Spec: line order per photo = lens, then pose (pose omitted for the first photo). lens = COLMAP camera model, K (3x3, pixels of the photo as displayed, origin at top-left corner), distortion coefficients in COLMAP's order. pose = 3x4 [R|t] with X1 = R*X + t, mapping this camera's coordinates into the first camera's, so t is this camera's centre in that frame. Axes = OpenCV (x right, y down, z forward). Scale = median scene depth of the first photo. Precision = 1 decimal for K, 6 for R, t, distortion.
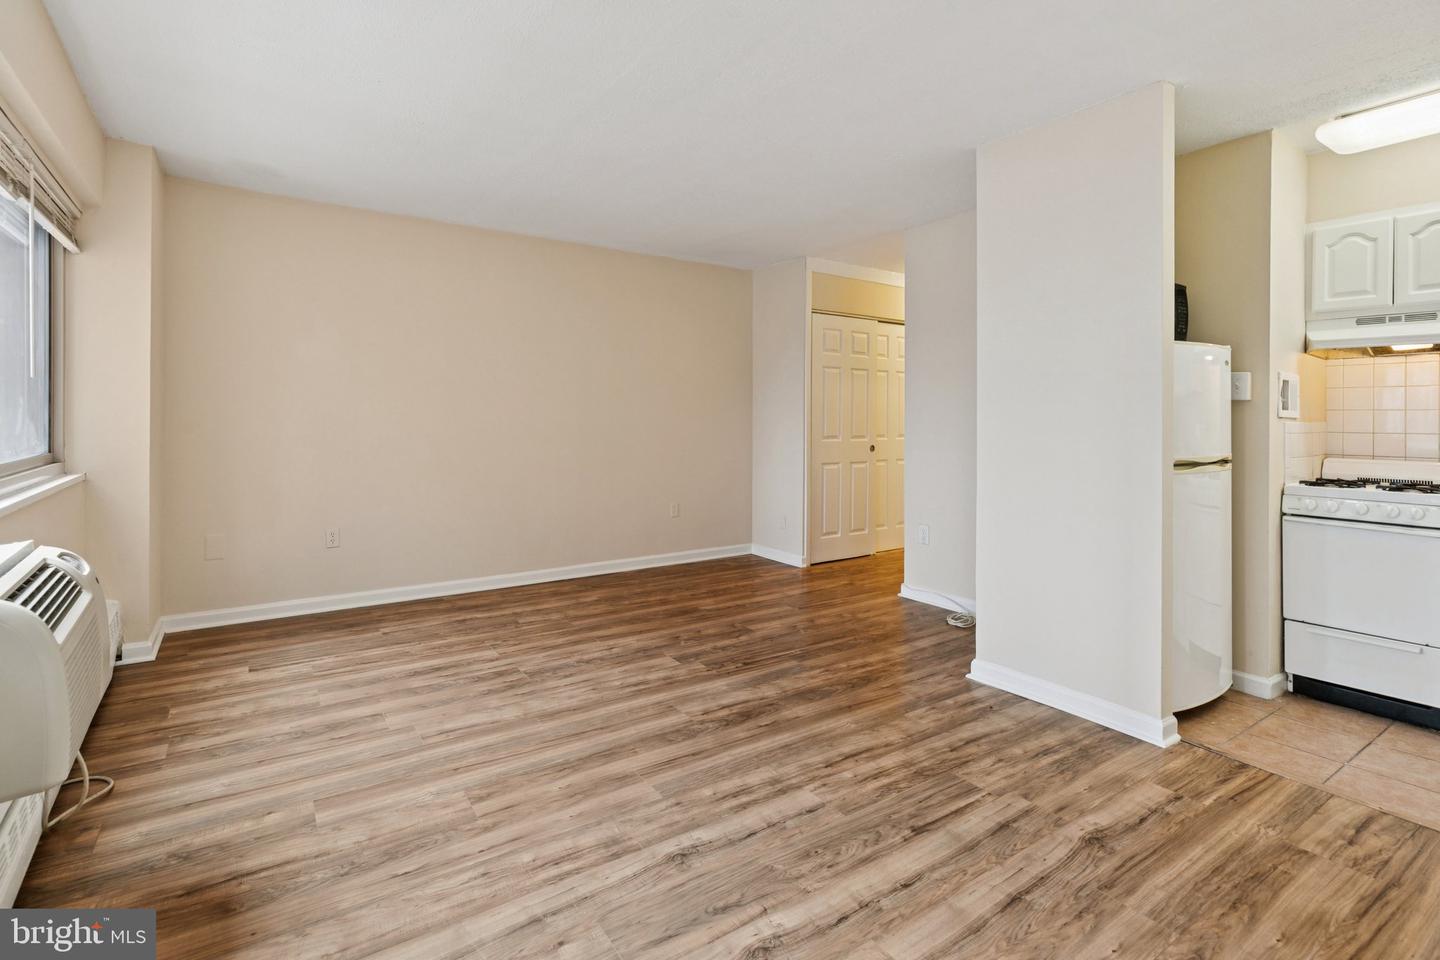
lens RADIAL K [[700.3, 0, 711.2], [0, 700.3, 416.0], [0, 0, 1]] dist [0.002349, 0.000376]
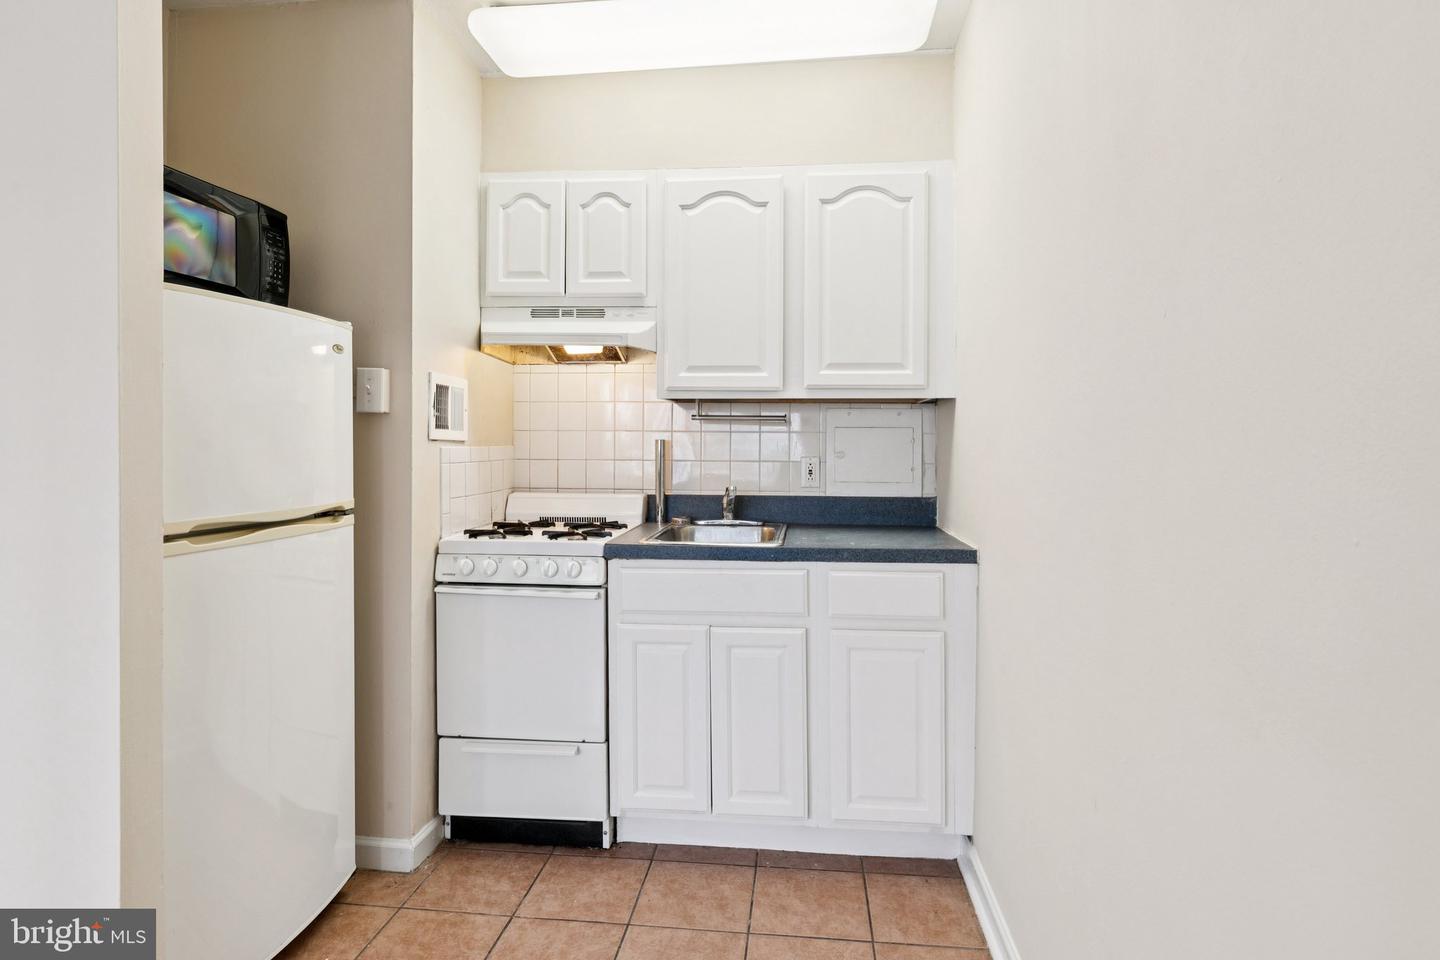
lens RADIAL K [[797.0, 0, 721.5], [0, 797.0, 473.0], [0, 0, 1]] dist [-0.000225, -0.000045]
pose [[0.651233, -0.031295, 0.758232, 0.431840], [0.000500, 0.999167, 0.040809, 0.002794], [-0.758877, -0.026197, 0.650706, 0.307343]]
